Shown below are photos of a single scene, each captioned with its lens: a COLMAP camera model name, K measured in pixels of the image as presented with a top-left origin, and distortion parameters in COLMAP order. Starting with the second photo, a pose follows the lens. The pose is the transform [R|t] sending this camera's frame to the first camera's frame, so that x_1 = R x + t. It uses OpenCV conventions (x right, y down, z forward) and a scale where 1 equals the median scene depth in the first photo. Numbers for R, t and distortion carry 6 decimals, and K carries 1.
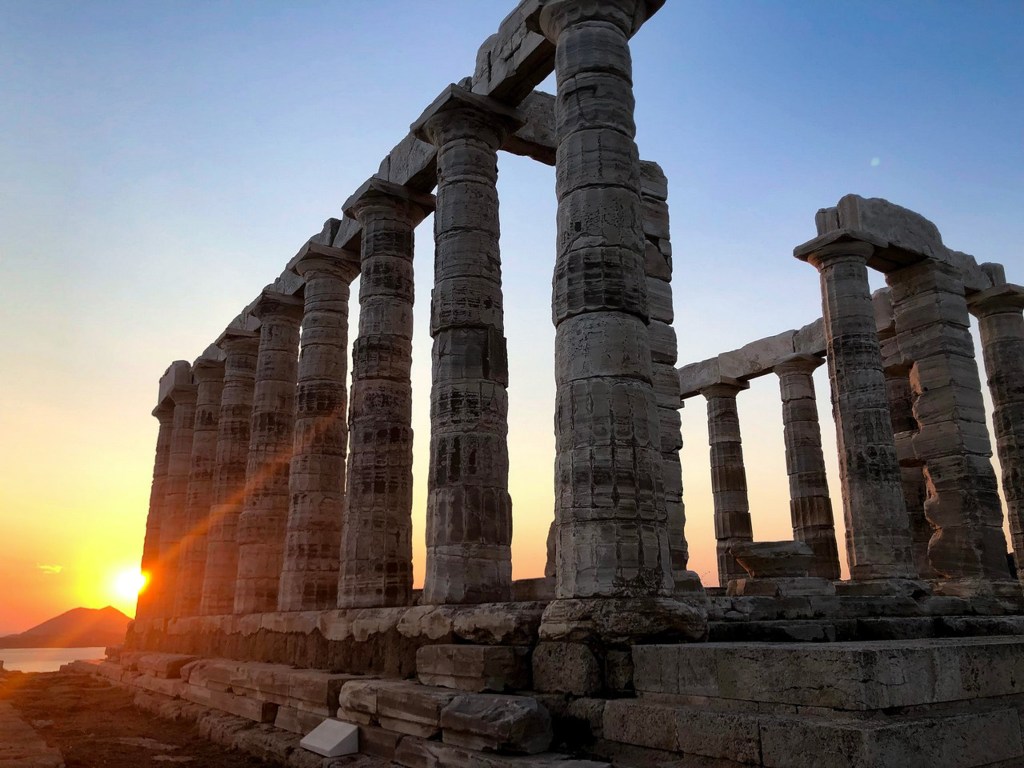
lens RADIAL K [[843.7, 0, 515.0], [0, 843.7, 382.0], [0, 0, 1]] dist [0.038324, -0.052896]
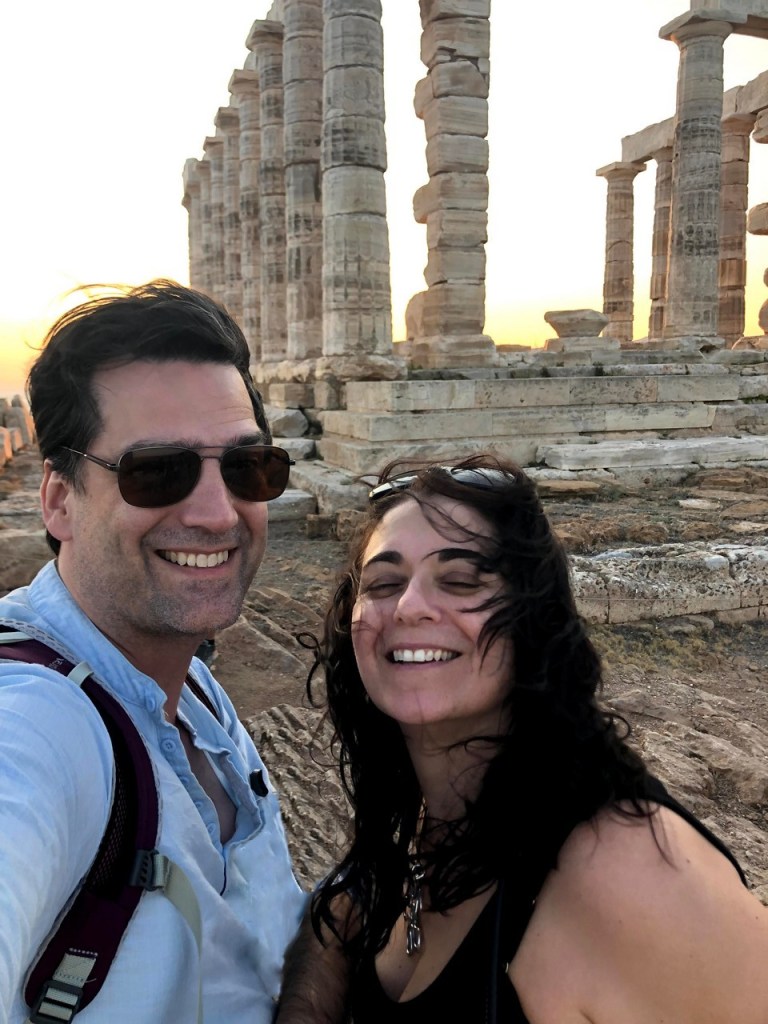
lens RADIAL K [[843.7, 0, 370.9], [0, 843.7, 505.6], [0, 0, 1]] dist [0.038324, -0.052896]
pose [[0.963701, 0.040661, -0.263870, 0.364932], [0.072733, 0.910970, 0.406009, -0.090977], [0.256886, -0.410463, 0.874945, -0.348291]]
